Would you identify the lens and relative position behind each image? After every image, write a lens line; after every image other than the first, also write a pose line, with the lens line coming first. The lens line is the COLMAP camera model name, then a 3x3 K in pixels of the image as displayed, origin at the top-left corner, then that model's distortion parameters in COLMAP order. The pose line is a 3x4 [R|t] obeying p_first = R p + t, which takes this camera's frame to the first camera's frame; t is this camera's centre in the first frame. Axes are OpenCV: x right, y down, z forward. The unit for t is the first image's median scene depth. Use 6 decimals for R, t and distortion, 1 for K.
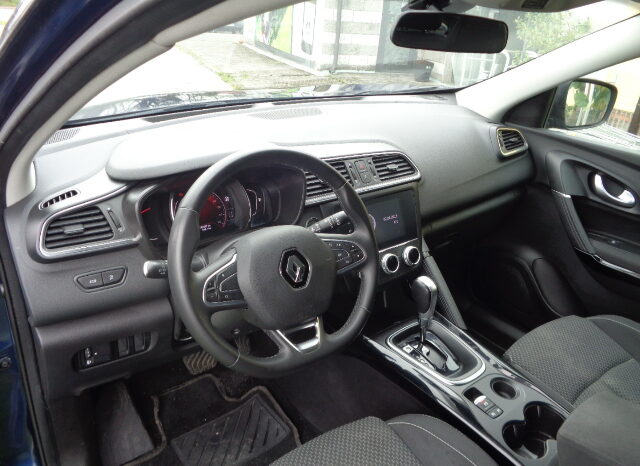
lens RADIAL K [[509.1, 0, 321.3], [0, 509.1, 248.7], [0, 0, 1]] dist [-0.001116, 0.001657]
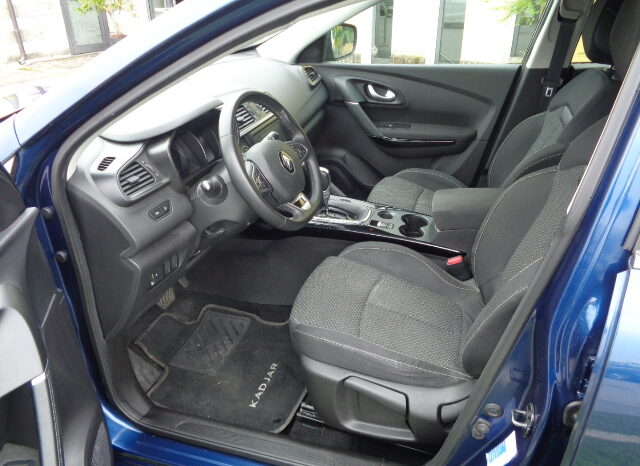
lens RADIAL K [[509.1, 0, 321.3], [0, 509.1, 248.7], [0, 0, 1]] dist [-0.001116, 0.001657]
pose [[0.819769, -0.341591, 0.459667, -0.436113], [0.315937, 0.939198, 0.134503, 0.063474], [-0.477663, 0.034964, 0.877847, -0.245871]]
